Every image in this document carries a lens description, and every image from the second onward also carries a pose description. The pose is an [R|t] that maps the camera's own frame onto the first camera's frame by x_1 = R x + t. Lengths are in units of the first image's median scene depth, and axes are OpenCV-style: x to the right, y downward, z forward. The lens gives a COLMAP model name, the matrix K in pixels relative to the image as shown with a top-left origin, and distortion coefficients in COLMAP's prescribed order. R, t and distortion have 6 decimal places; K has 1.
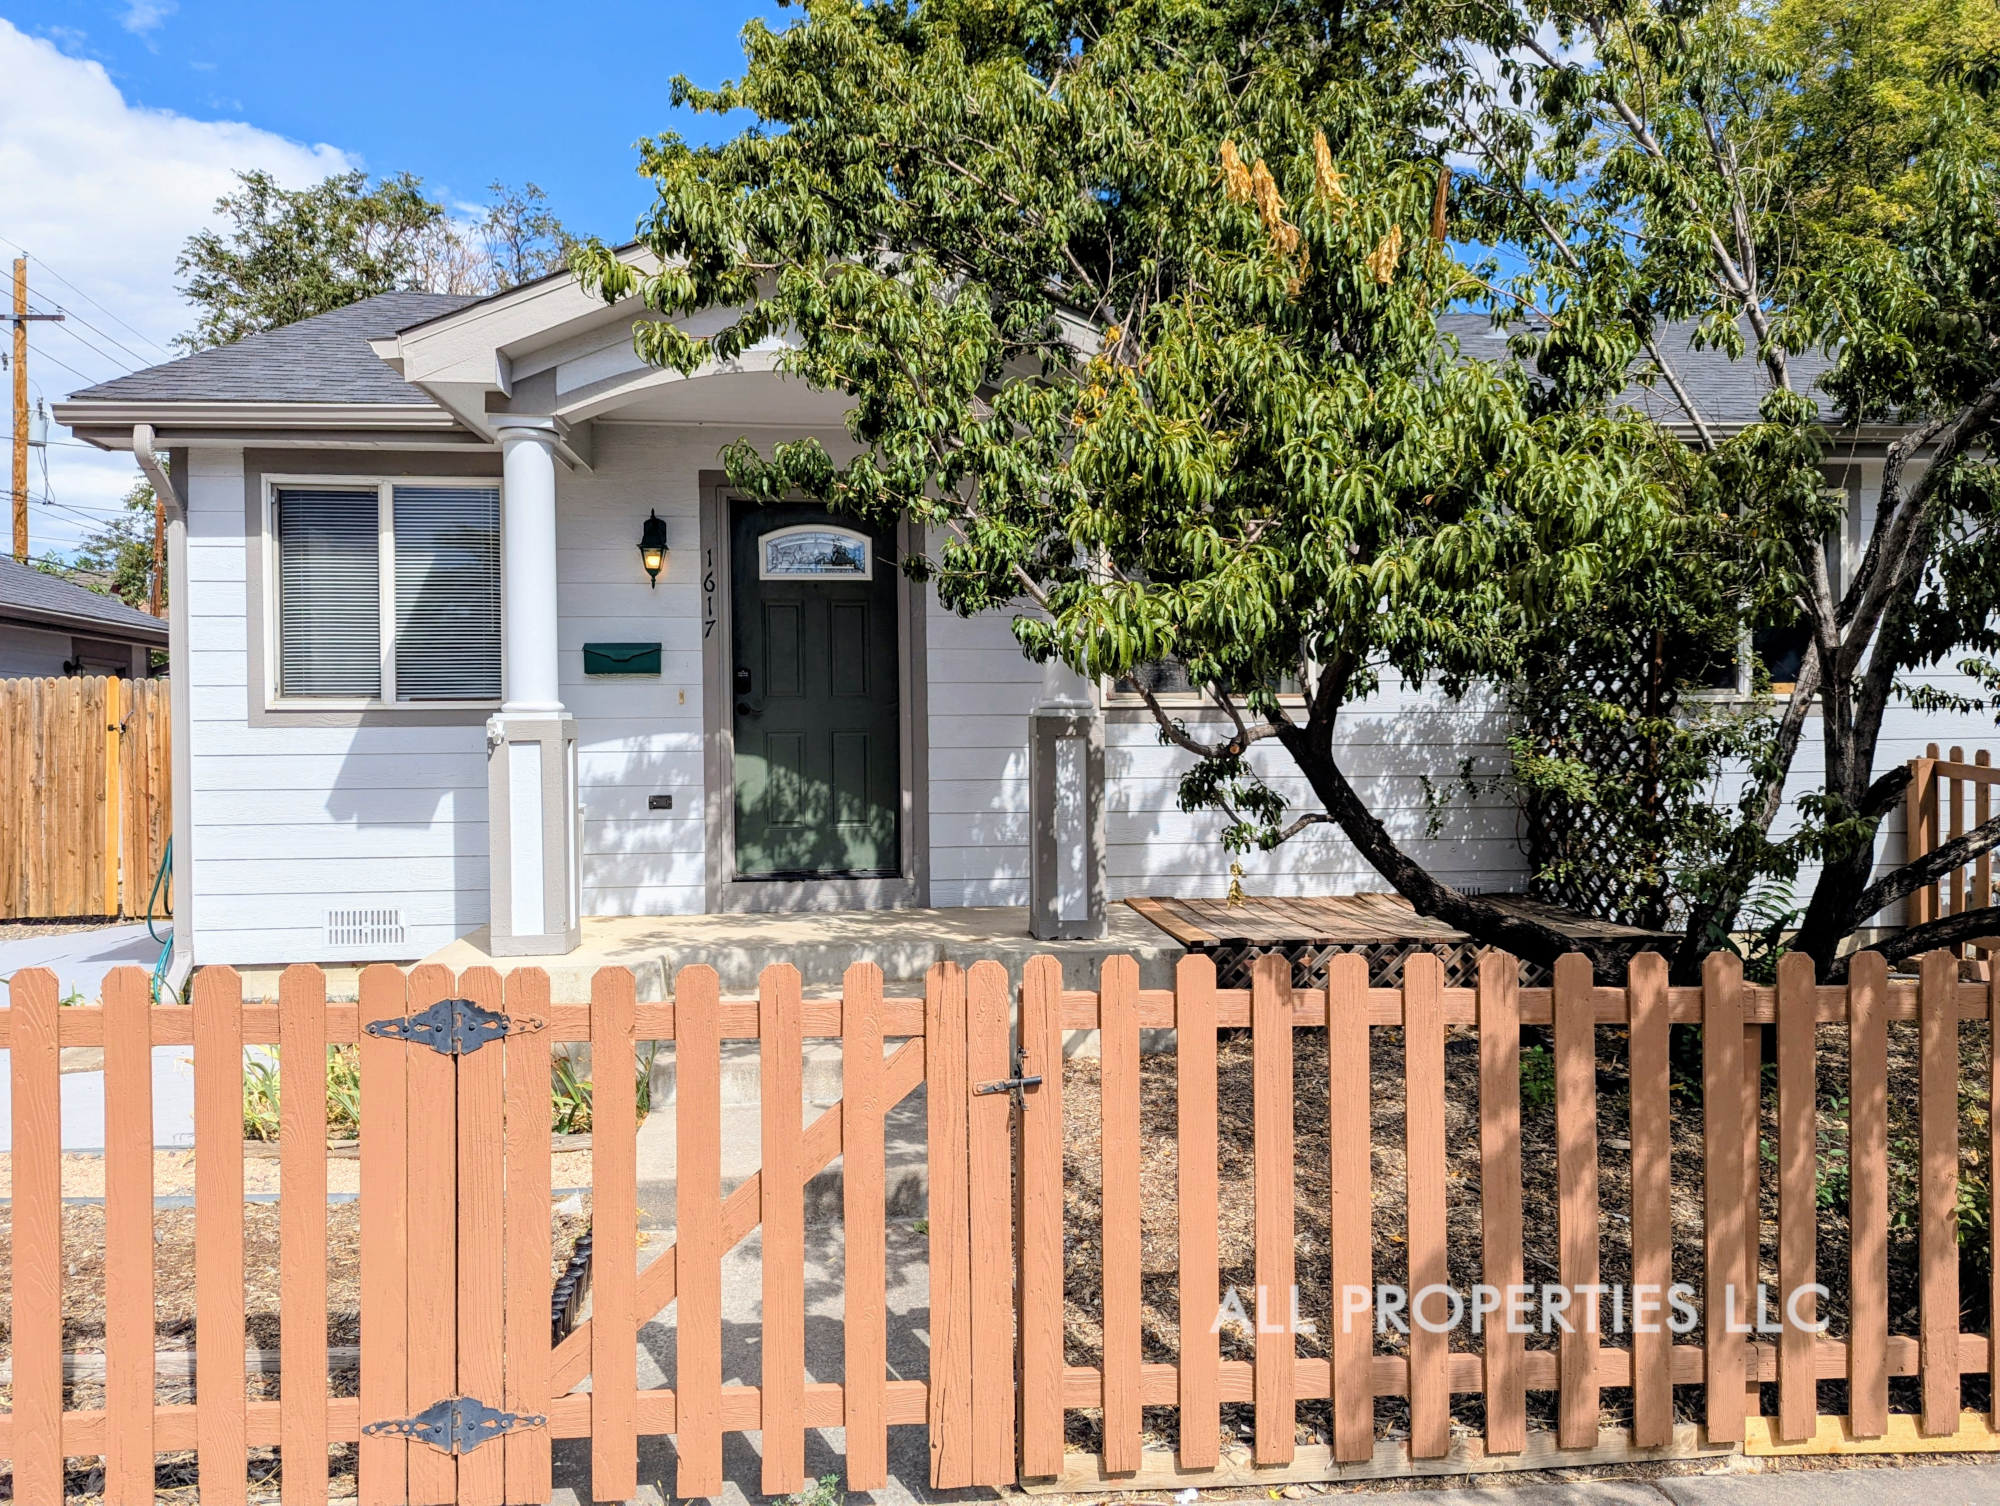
lens RADIAL K [[1430.2, 0, 1000.0], [0, 1430.2, 753.0], [0, 0, 1]] dist [0.005885, 0.002967]
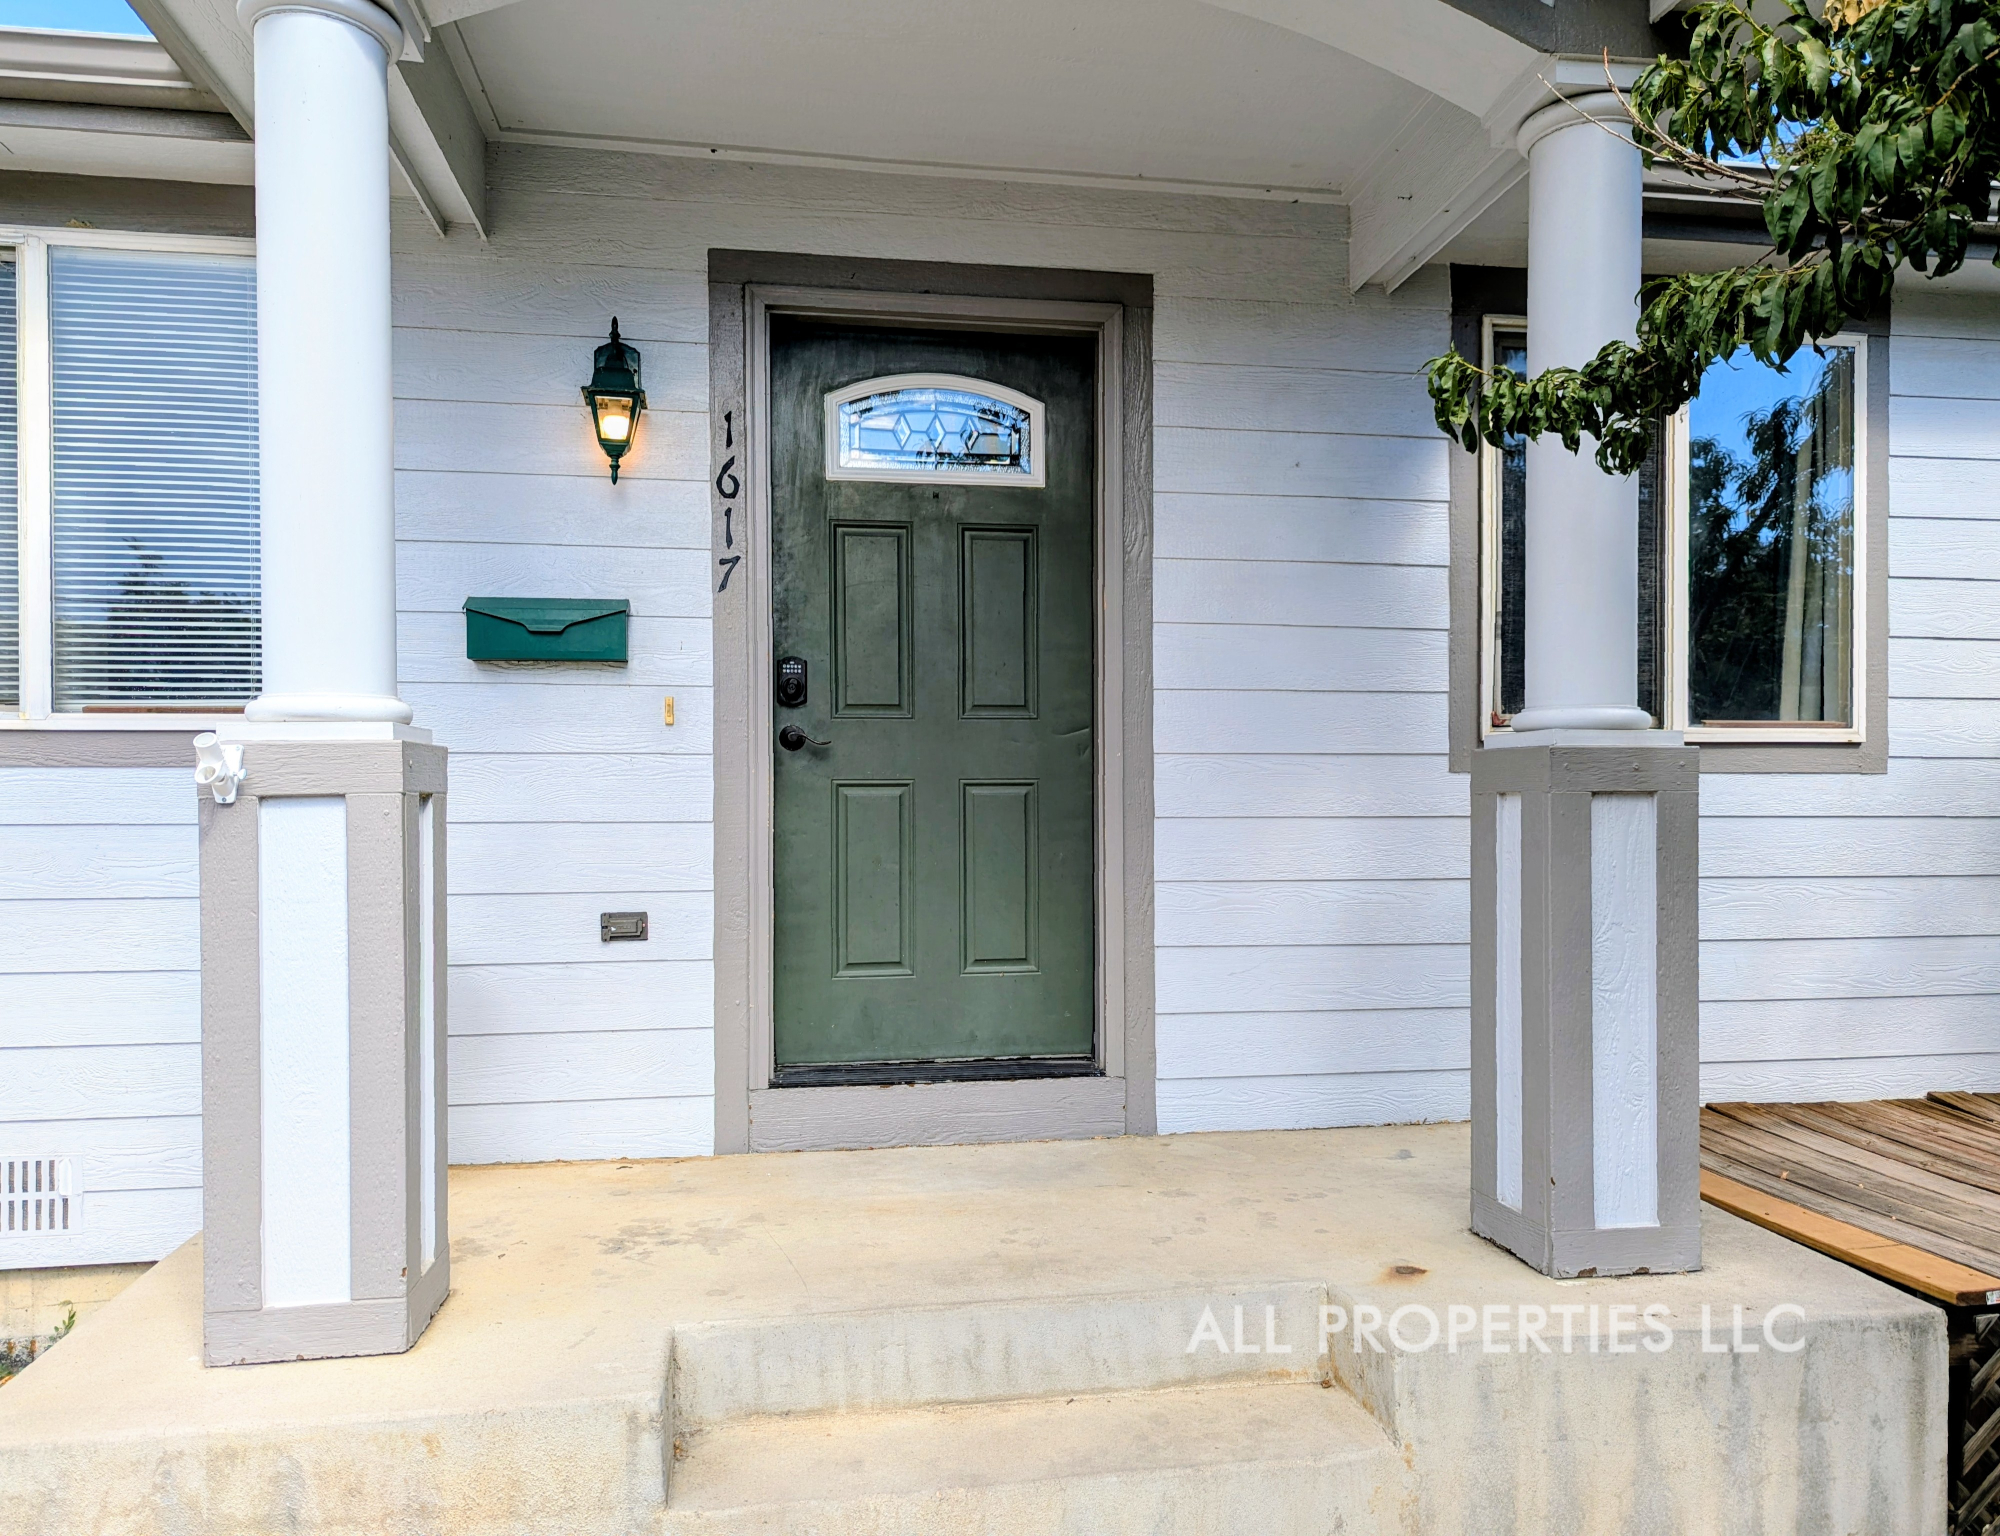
lens RADIAL K [[1414.0, 0, 1008.7], [0, 1414.0, 734.4], [0, 0, 1]] dist [0.004785, 0.000060]
pose [[0.999664, 0.005159, 0.025397, -0.116237], [-0.004549, 0.999701, -0.024012, -0.018215], [-0.025514, 0.023889, 0.999389, 0.501031]]
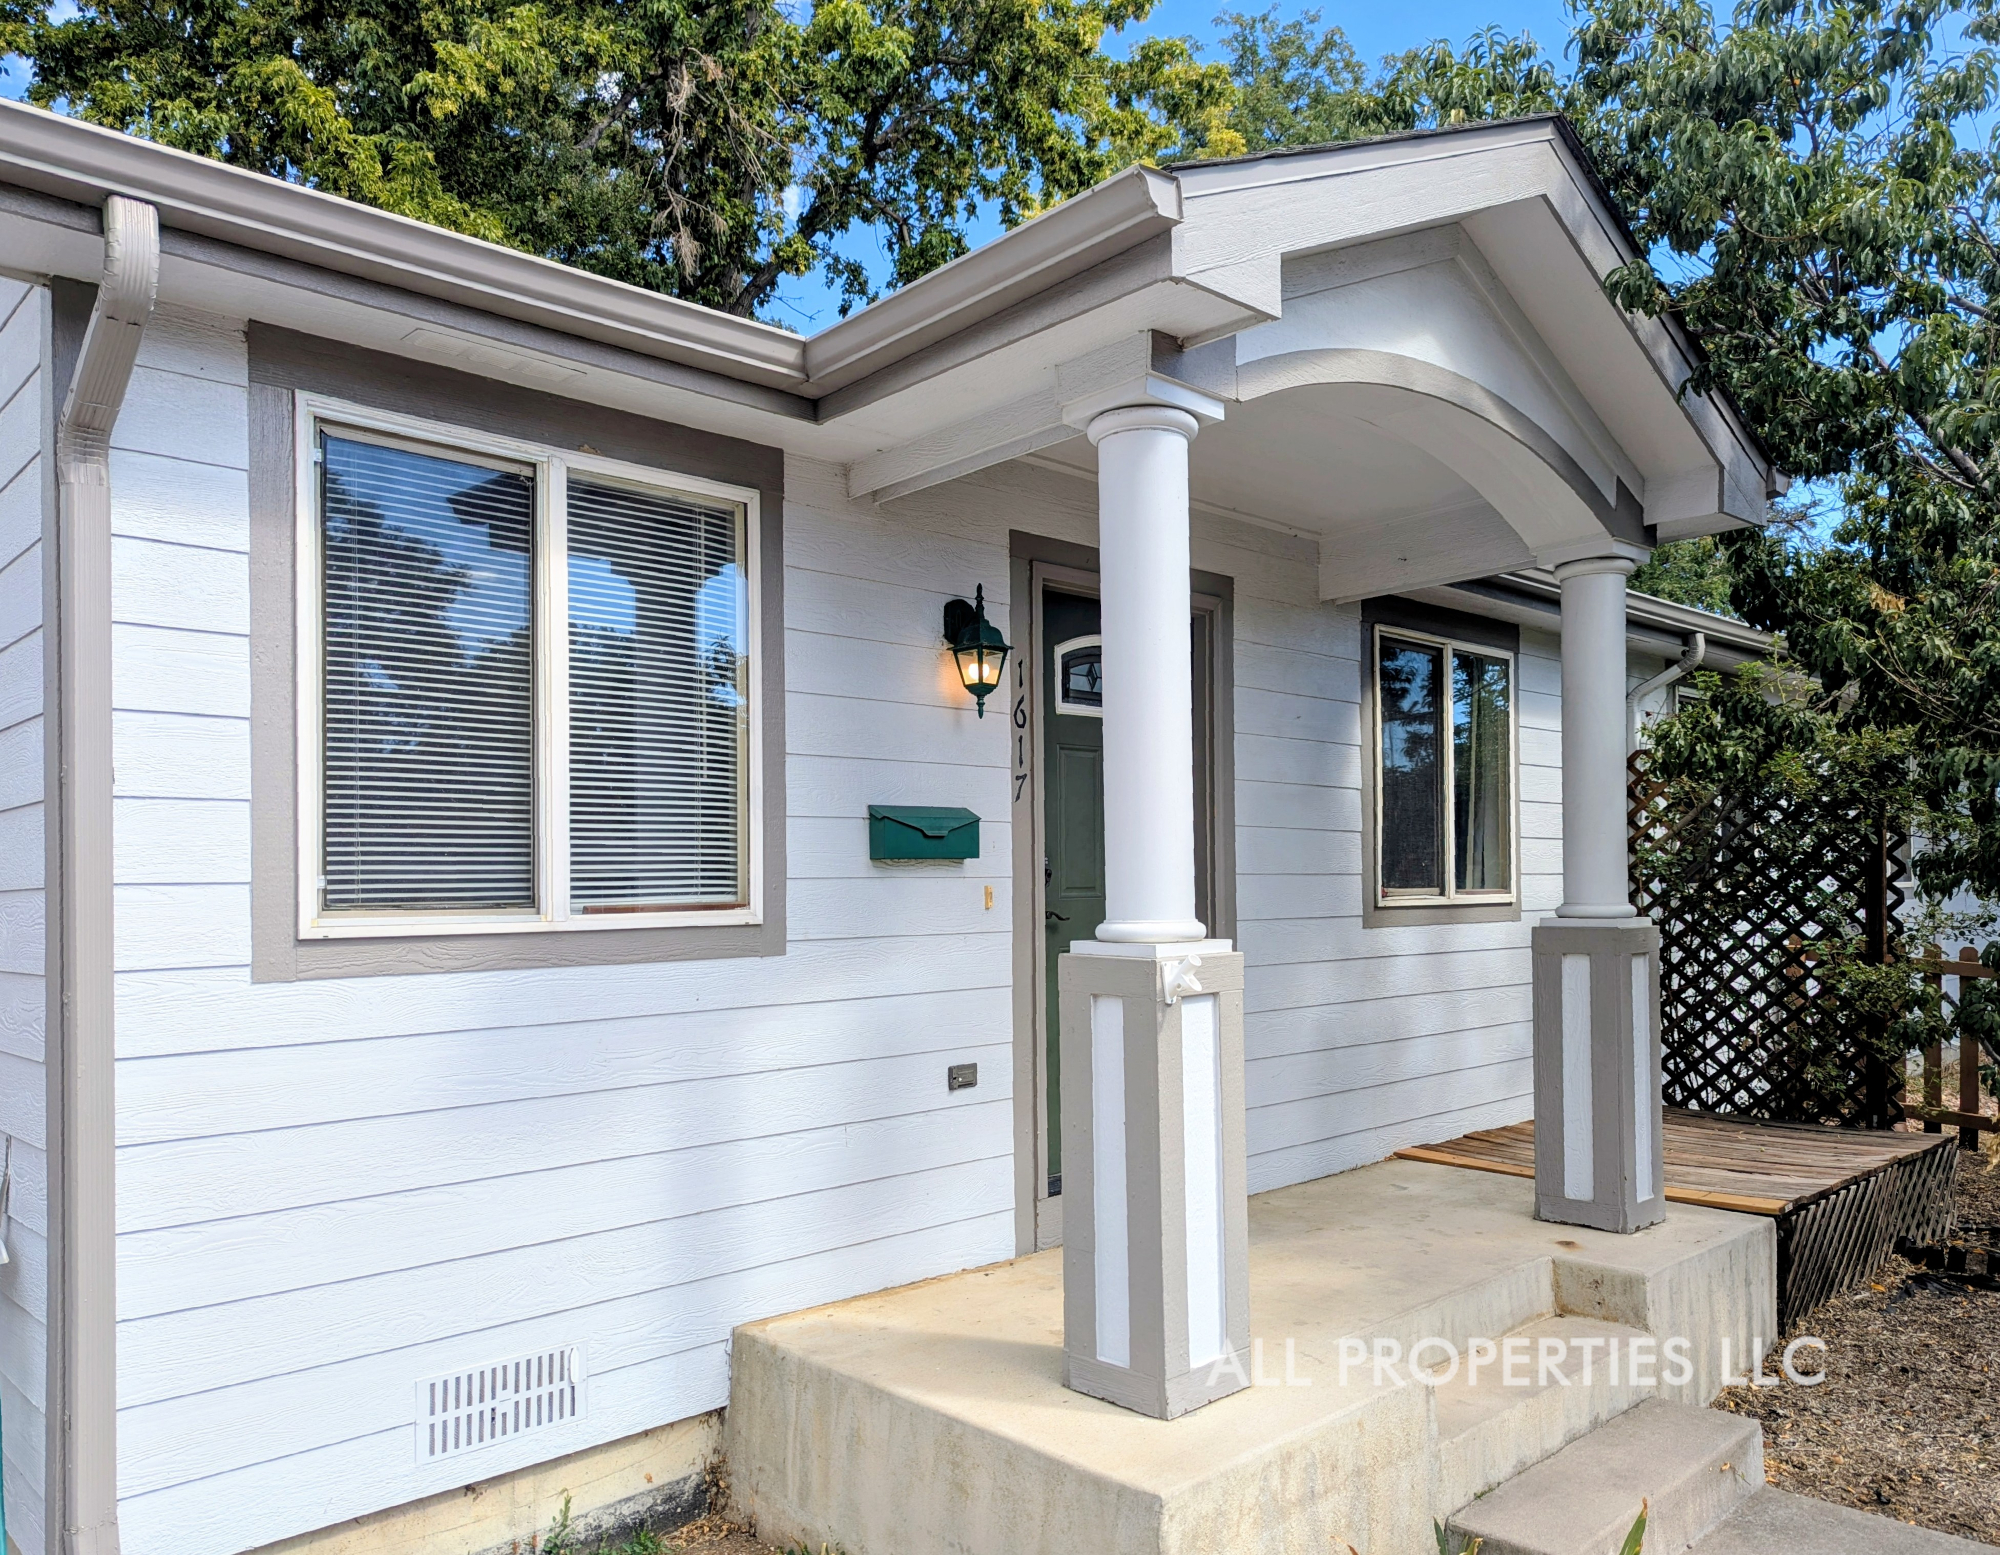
lens RADIAL K [[1409.7, 0, 1000.0], [0, 1409.7, 777.5], [0, 0, 1]] dist [0.011912, 0.000955]
pose [[0.823493, 0.040156, 0.565903, -0.529371], [-0.003615, 0.997843, -0.065544, -0.047407], [-0.567315, 0.051929, 0.821862, 0.491667]]
